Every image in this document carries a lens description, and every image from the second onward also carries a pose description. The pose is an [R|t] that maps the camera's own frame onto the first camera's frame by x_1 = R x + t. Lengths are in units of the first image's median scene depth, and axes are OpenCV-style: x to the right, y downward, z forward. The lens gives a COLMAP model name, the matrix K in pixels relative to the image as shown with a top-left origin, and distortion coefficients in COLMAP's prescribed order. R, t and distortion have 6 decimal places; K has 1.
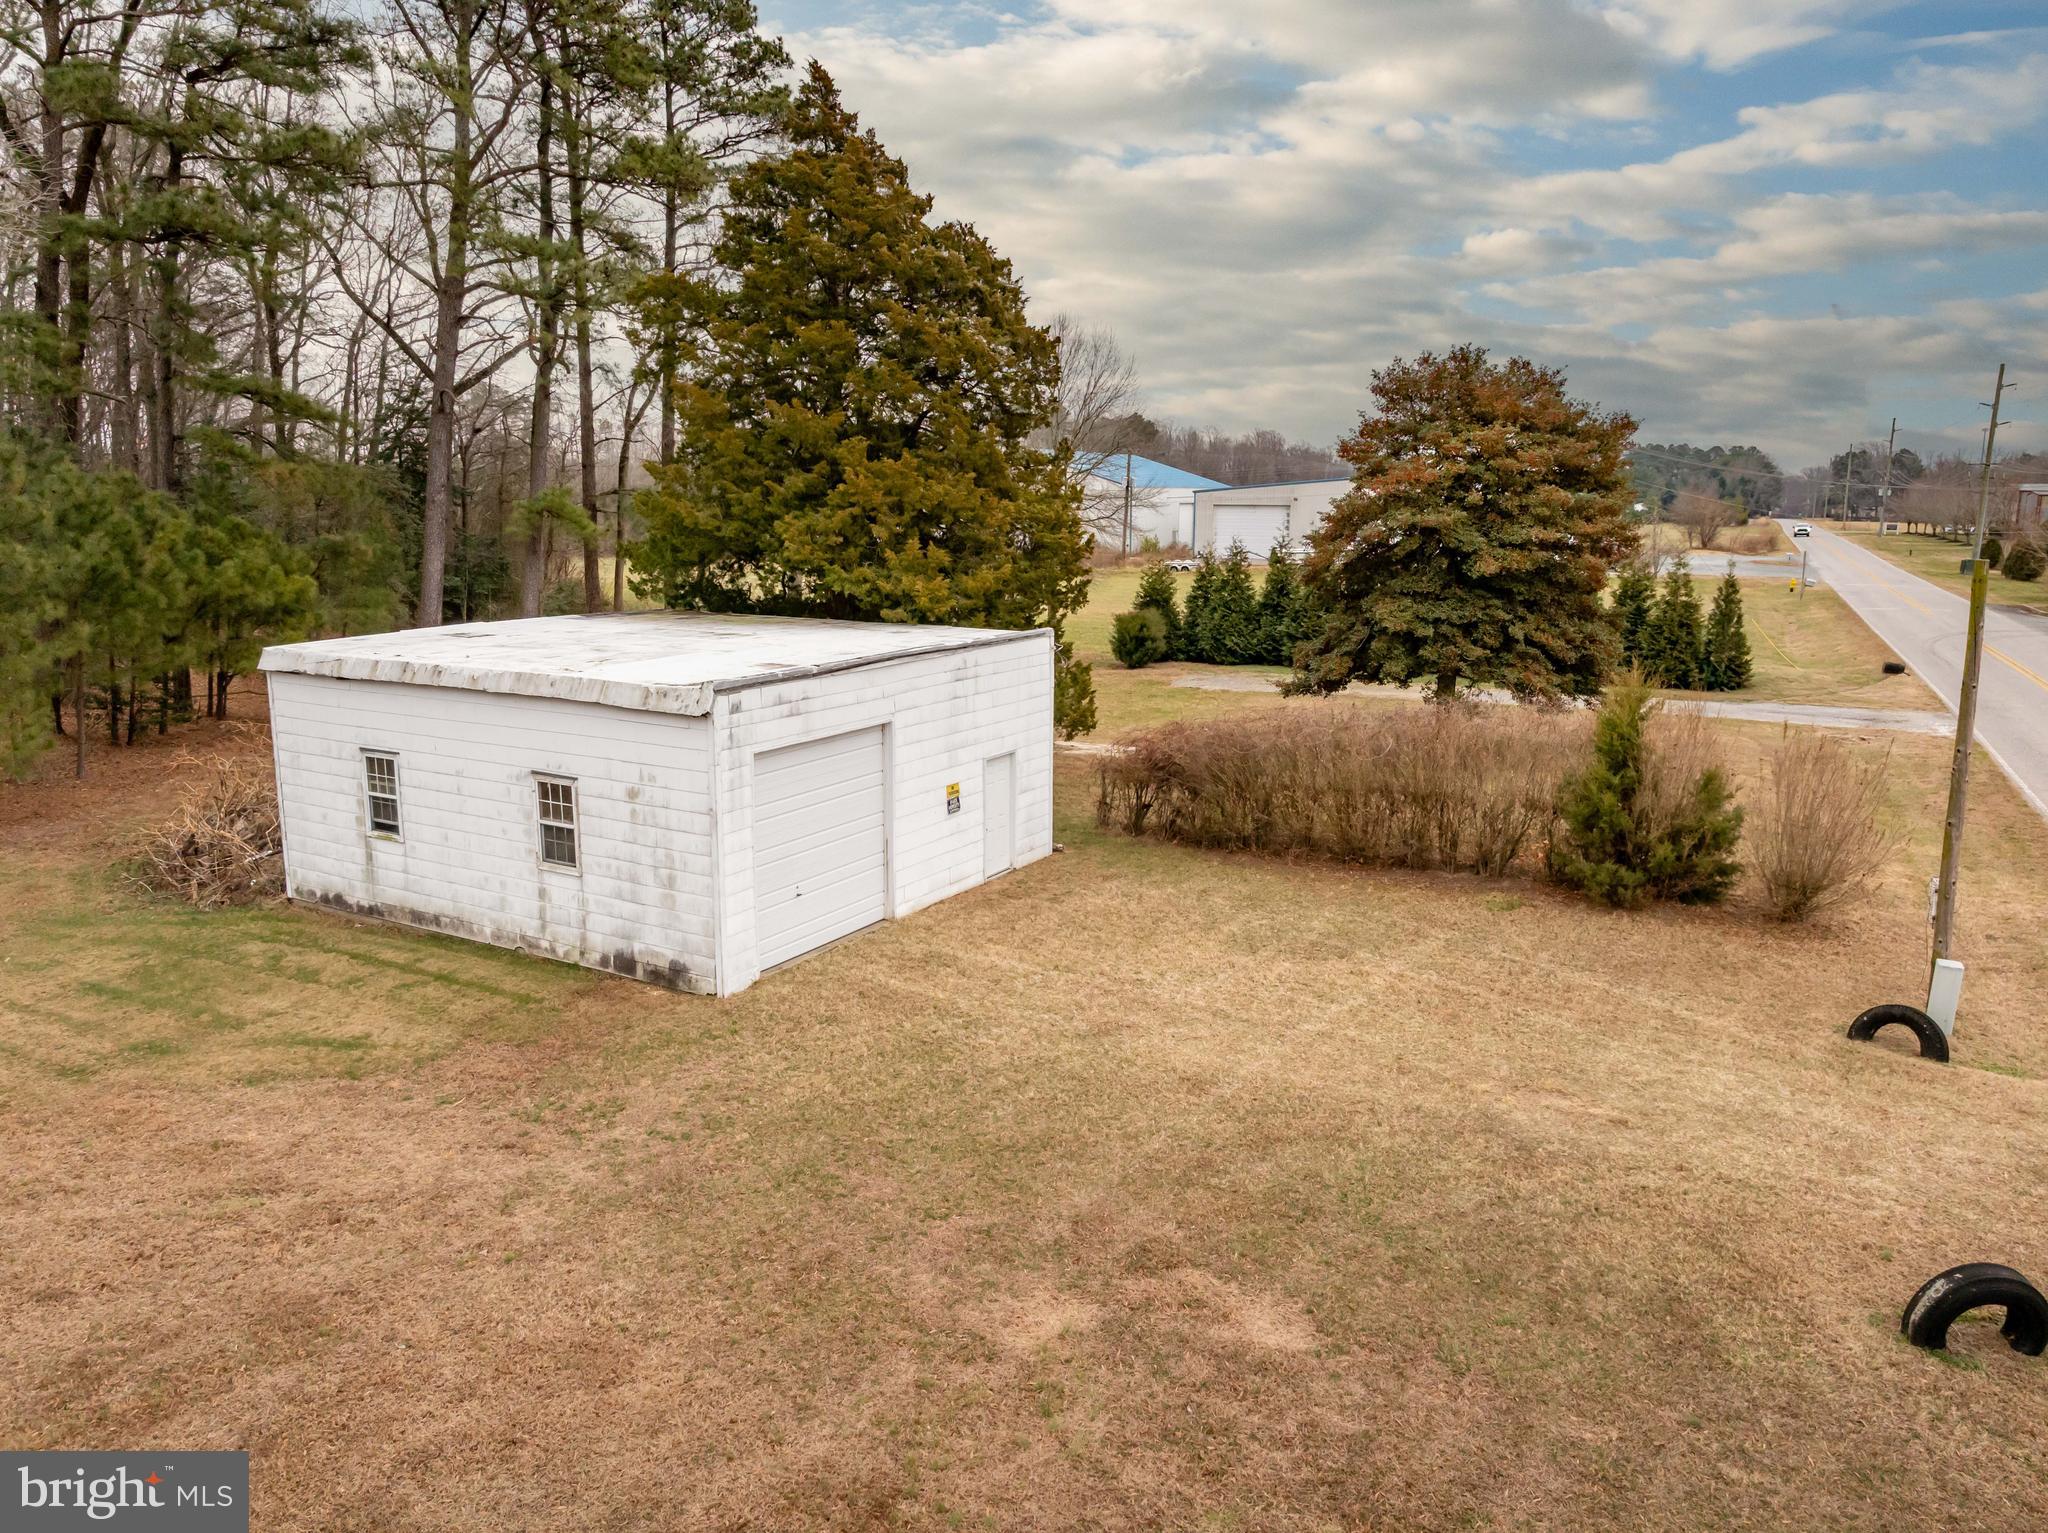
lens RADIAL K [[1484.6, 0, 1024.0], [0, 1484.6, 766.5], [0, 0, 1]] dist [-0.044198, 0.035873]
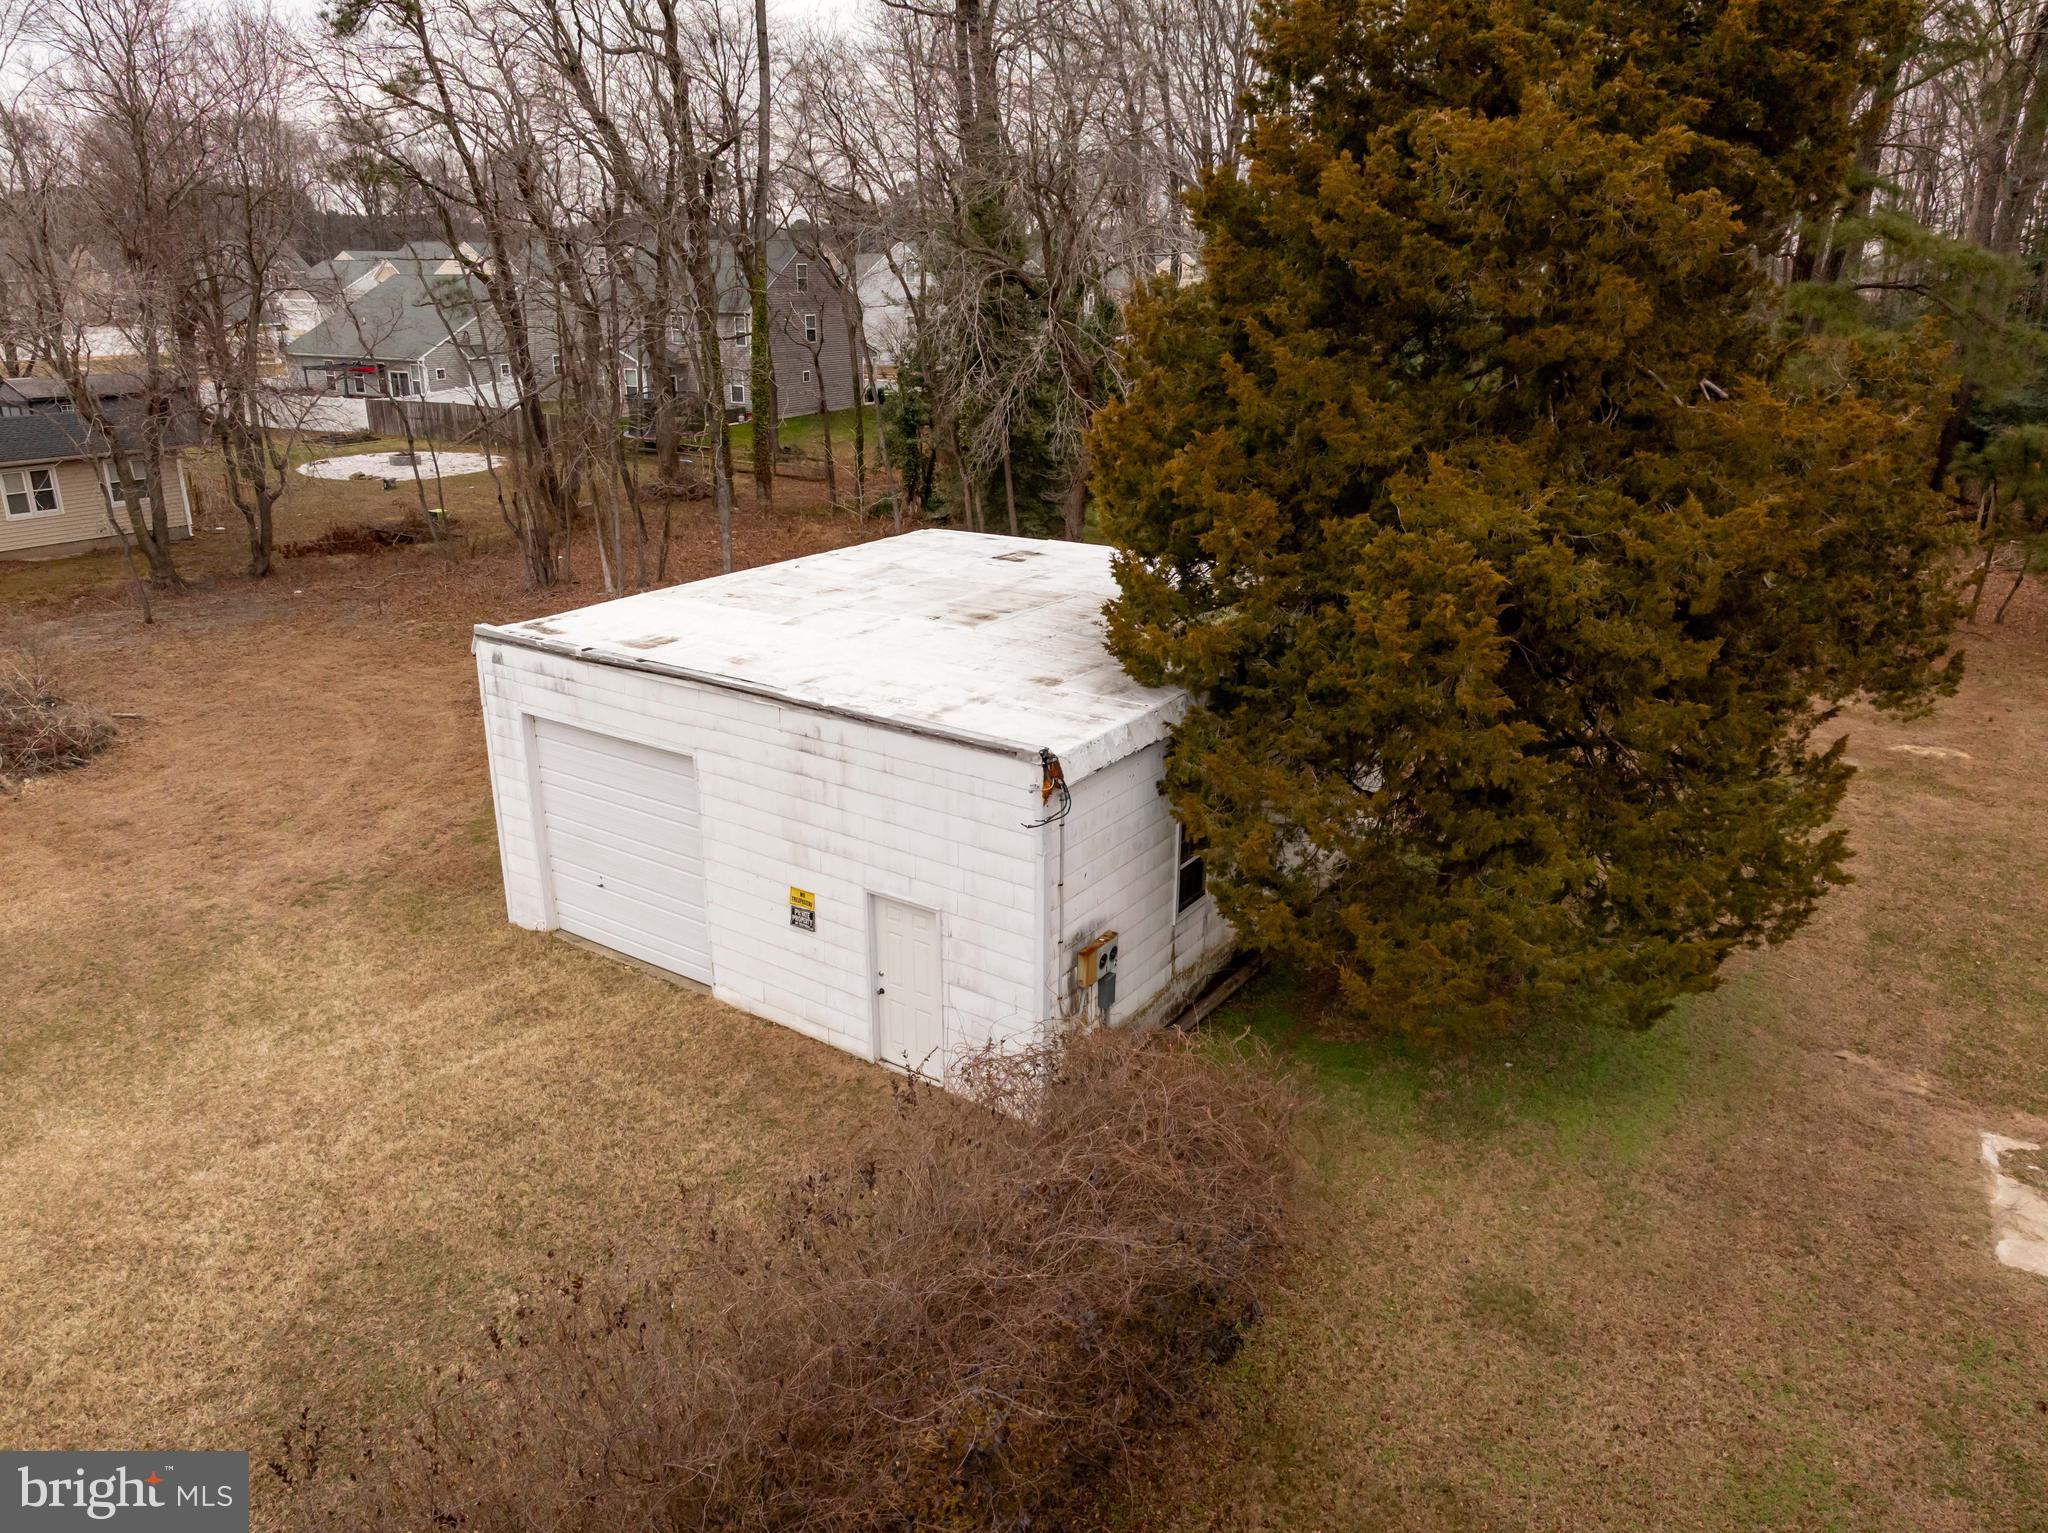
lens RADIAL K [[1484.6, 0, 1024.0], [0, 1484.6, 766.5], [0, 0, 1]] dist [-0.044198, 0.035873]
pose [[-0.091932, 0.328783, -0.939920, 0.661412], [-0.178282, 0.923231, 0.340382, -0.340276], [0.979676, 0.198863, -0.026259, 1.274464]]
